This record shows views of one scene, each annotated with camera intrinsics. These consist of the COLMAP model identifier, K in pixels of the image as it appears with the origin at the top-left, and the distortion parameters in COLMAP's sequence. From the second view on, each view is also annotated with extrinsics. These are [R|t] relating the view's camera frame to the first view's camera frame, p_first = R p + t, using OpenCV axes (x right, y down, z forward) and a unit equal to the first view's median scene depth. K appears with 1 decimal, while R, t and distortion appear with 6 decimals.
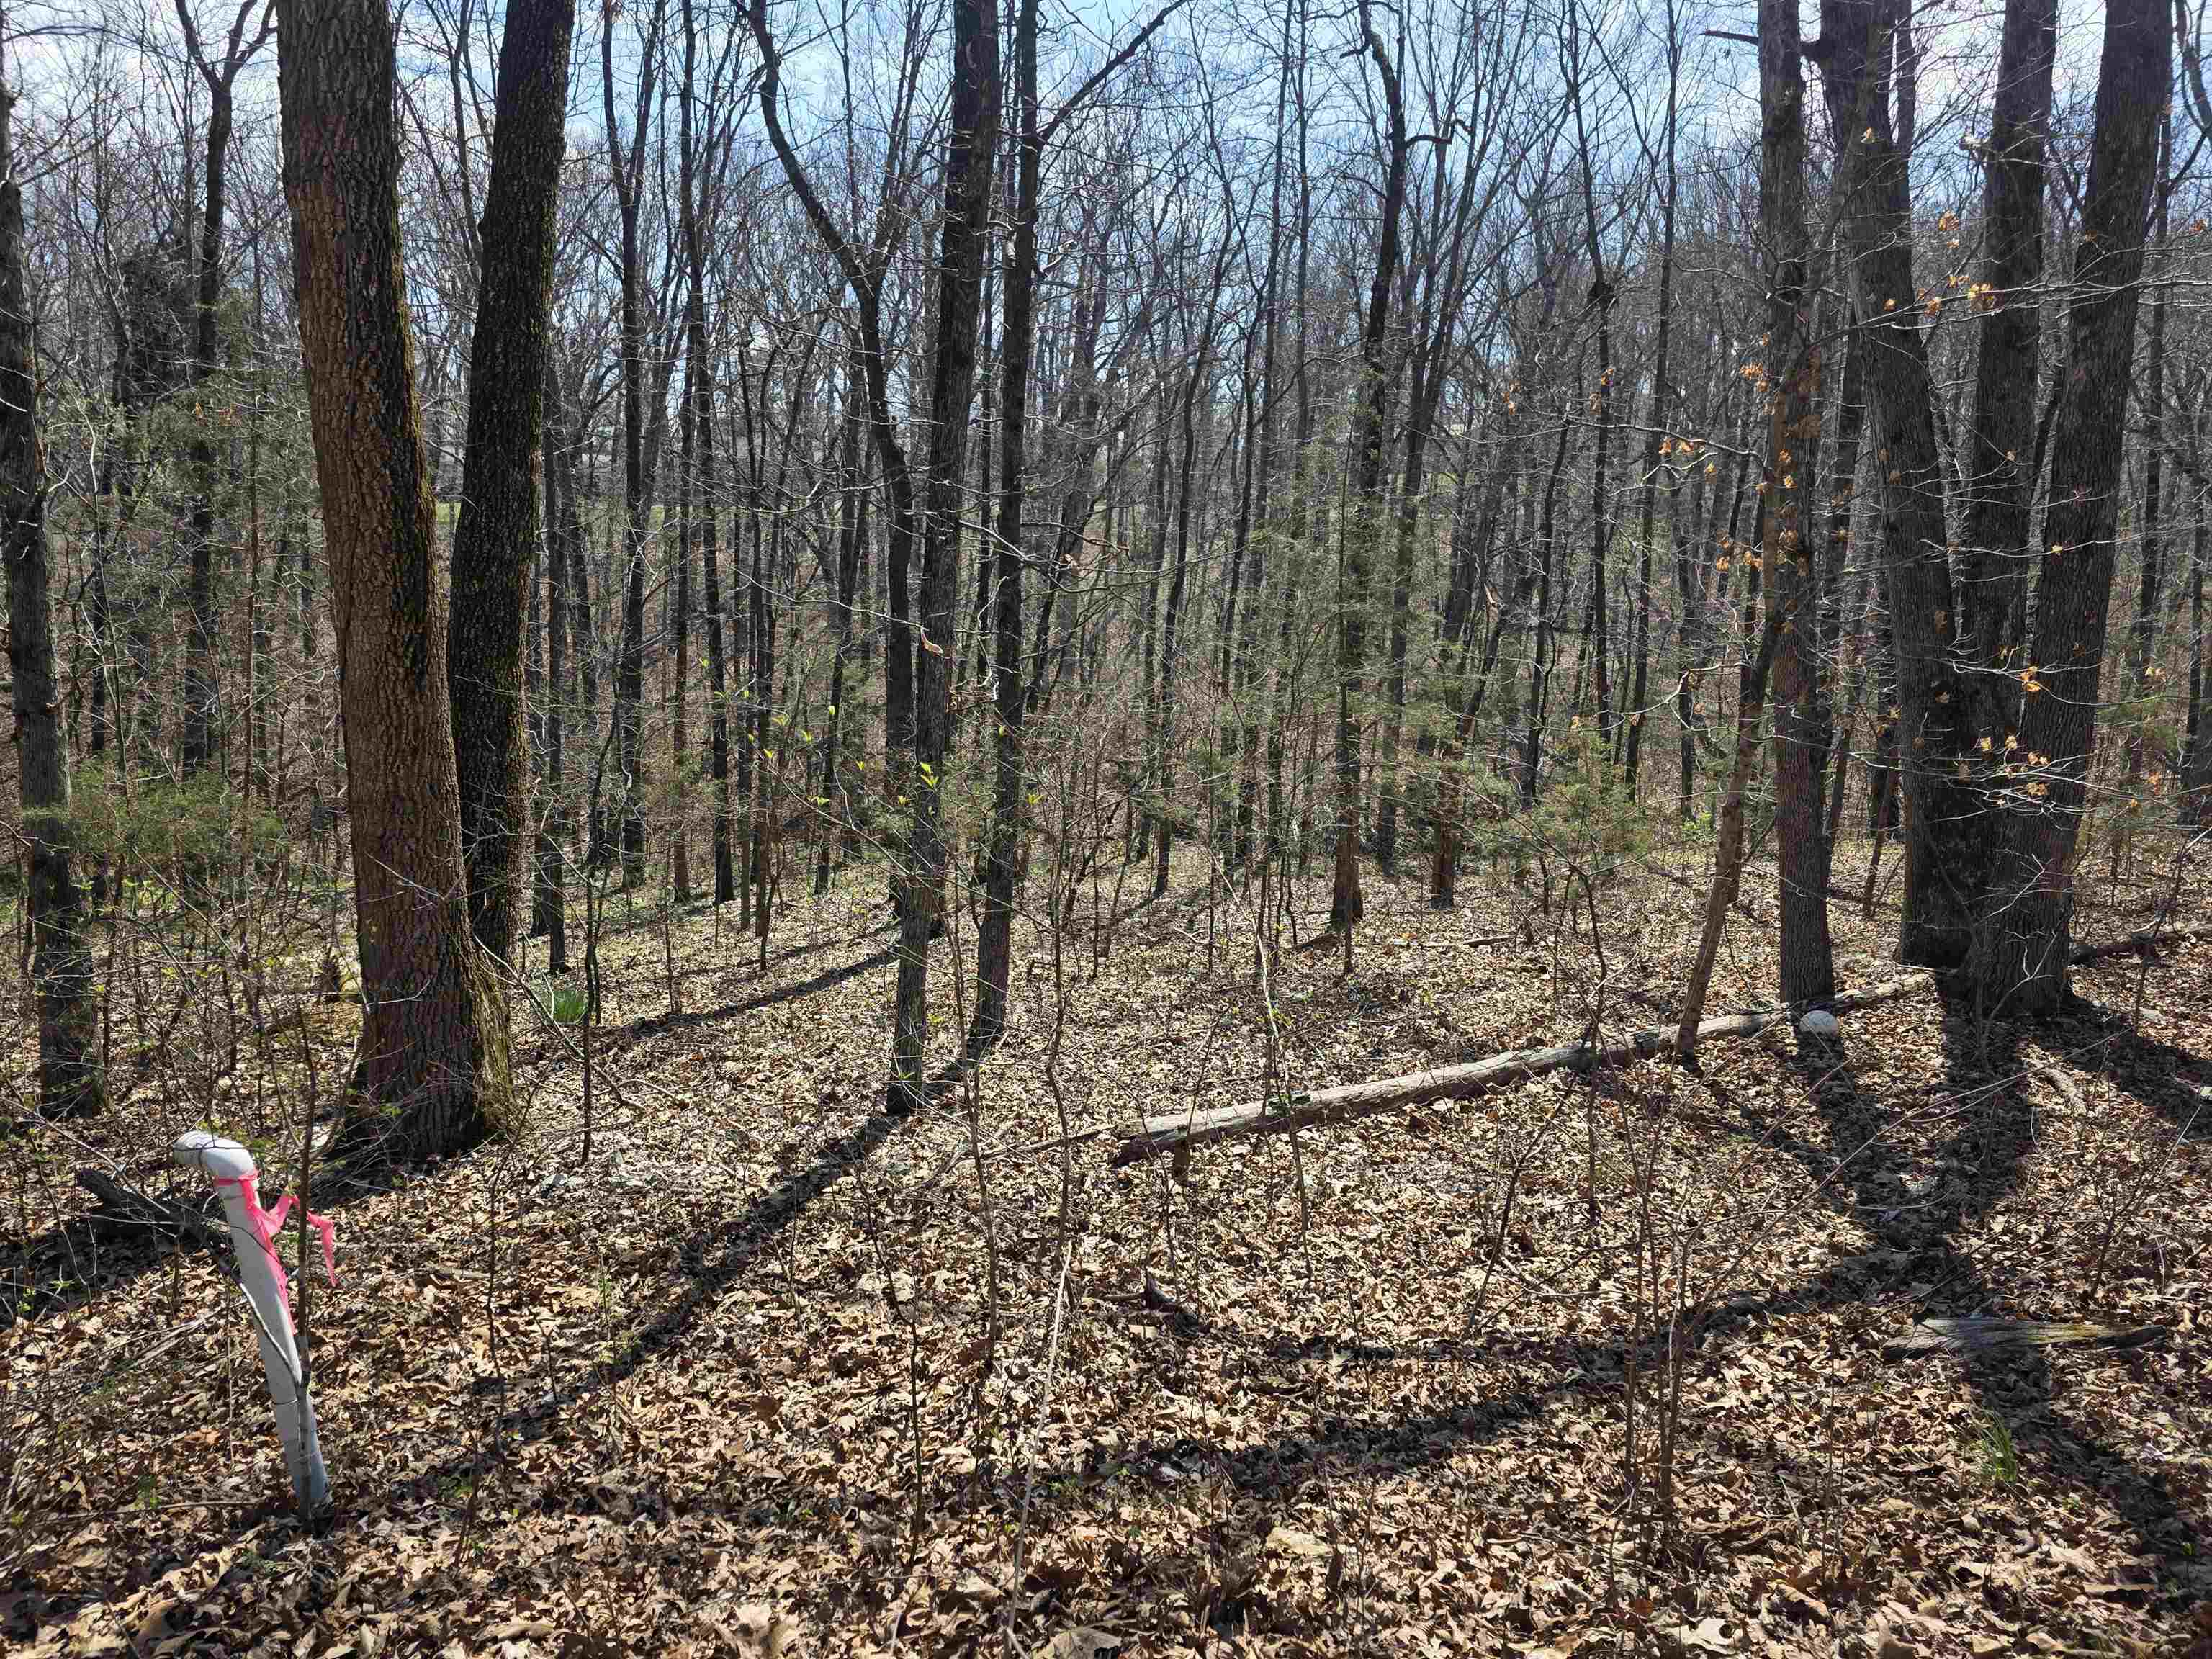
lens RADIAL K [[1480.4, 0, 1123.7], [0, 1480.4, 803.3], [0, 0, 1]] dist [0.058061, -0.046636]
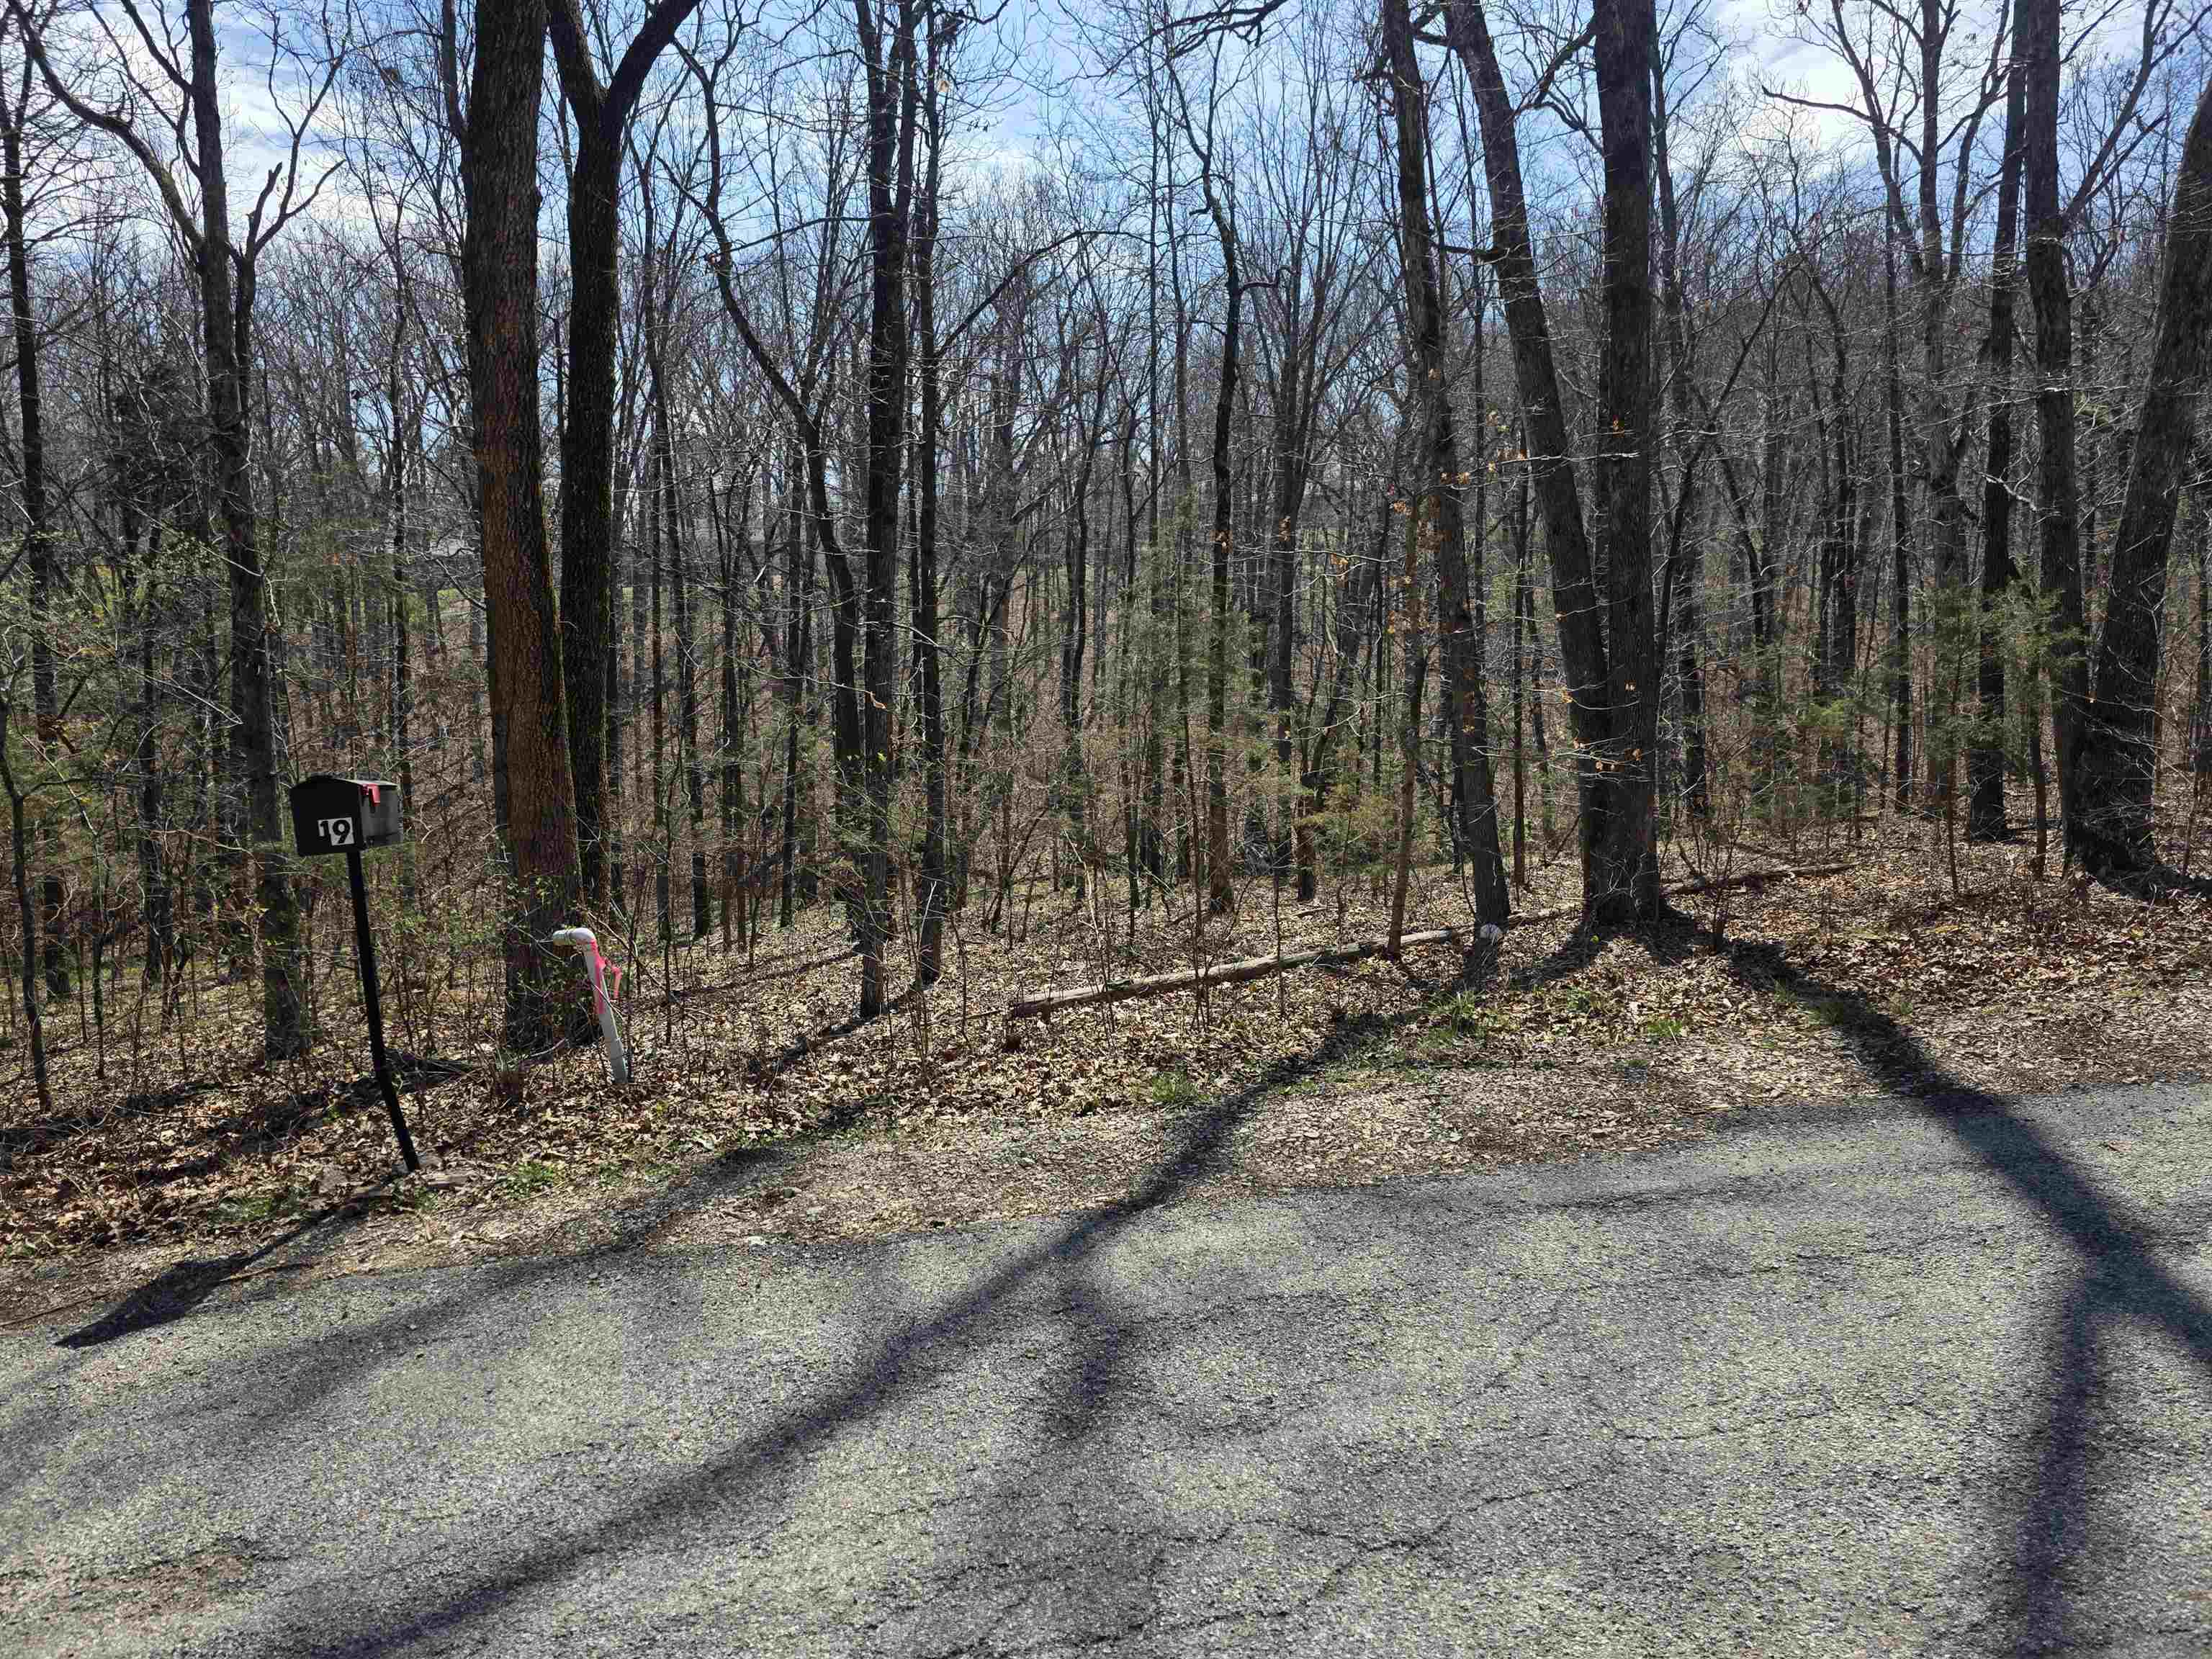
lens RADIAL K [[1480.4, 0, 1123.7], [0, 1480.4, 803.3], [0, 0, 1]] dist [0.058061, -0.046636]
pose [[0.998235, -0.047009, 0.036288, 0.036228], [0.048298, 0.998202, -0.035502, 0.035392], [-0.034554, 0.037192, 0.998711, -0.304327]]
